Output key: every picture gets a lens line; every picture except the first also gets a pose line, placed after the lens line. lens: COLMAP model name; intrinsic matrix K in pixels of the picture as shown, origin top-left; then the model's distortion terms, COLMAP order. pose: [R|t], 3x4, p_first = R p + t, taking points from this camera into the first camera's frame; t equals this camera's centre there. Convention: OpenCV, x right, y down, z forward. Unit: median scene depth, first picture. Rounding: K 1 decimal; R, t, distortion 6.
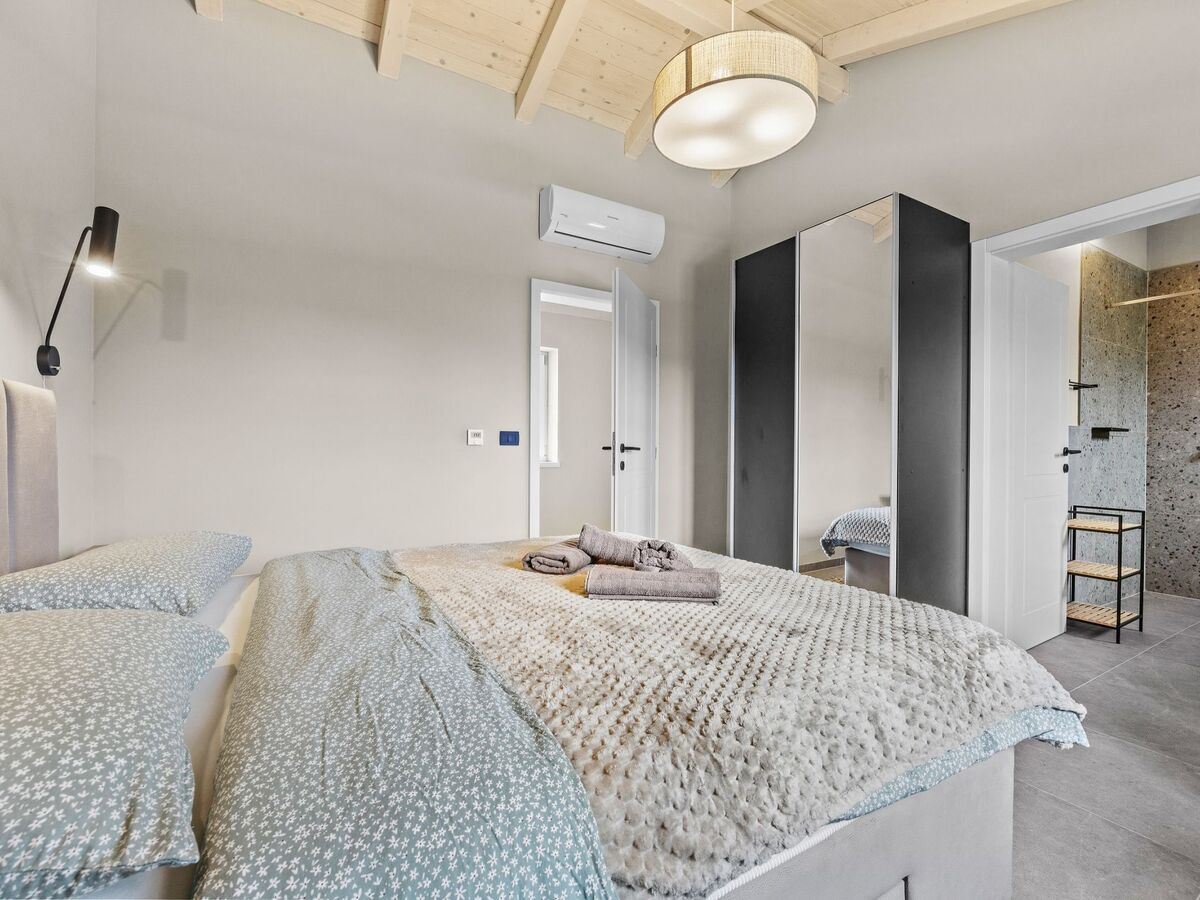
lens RADIAL K [[542.0, 0, 599.2], [0, 542.0, 452.4], [0, 0, 1]] dist [-0.003518, 0.000136]
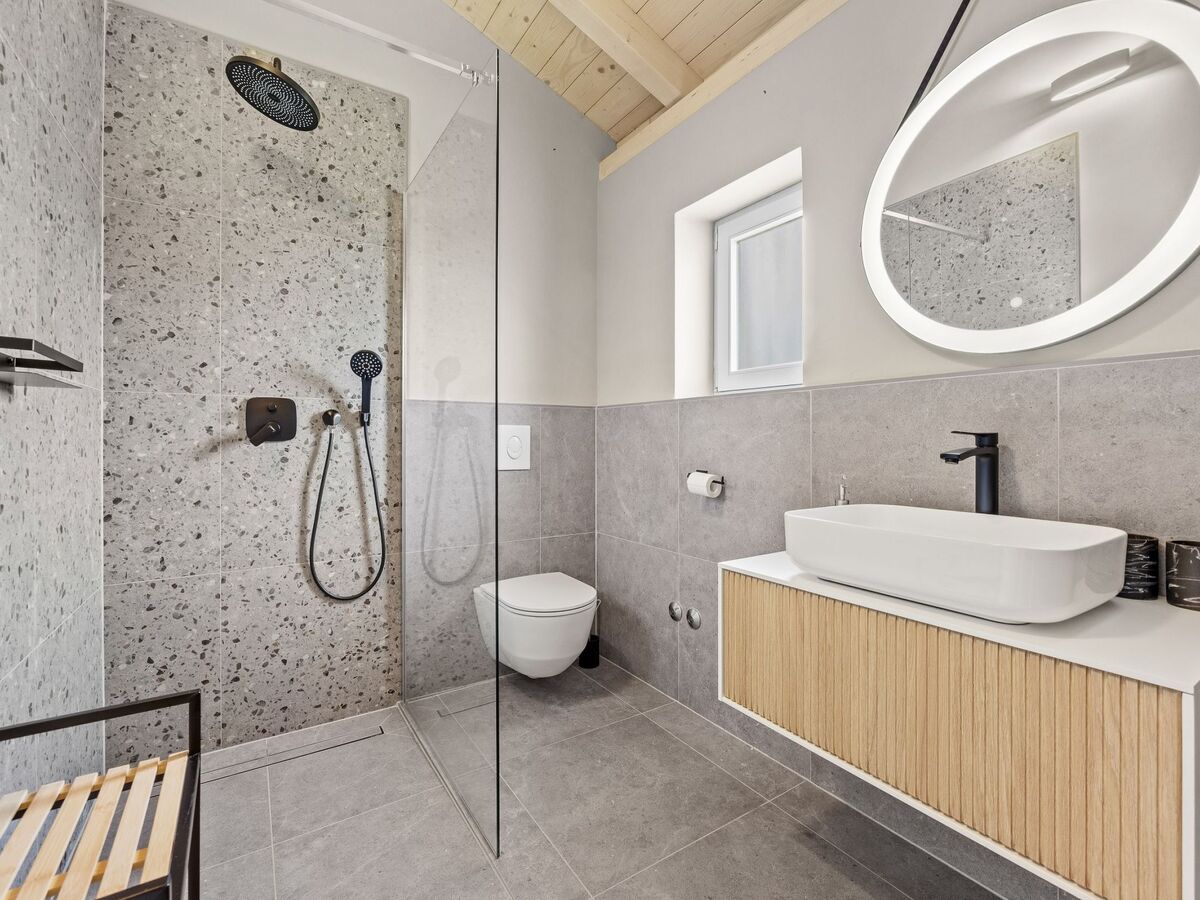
lens RADIAL K [[542.0, 0, 599.0], [0, 542.0, 435.8], [0, 0, 1]] dist [-0.003518, 0.000136]
pose [[-0.036486, 0.001217, 0.999333, 0.613162], [0.012130, 0.999926, -0.000774, 0.001934], [-0.999261, 0.012093, -0.036498, 0.663336]]
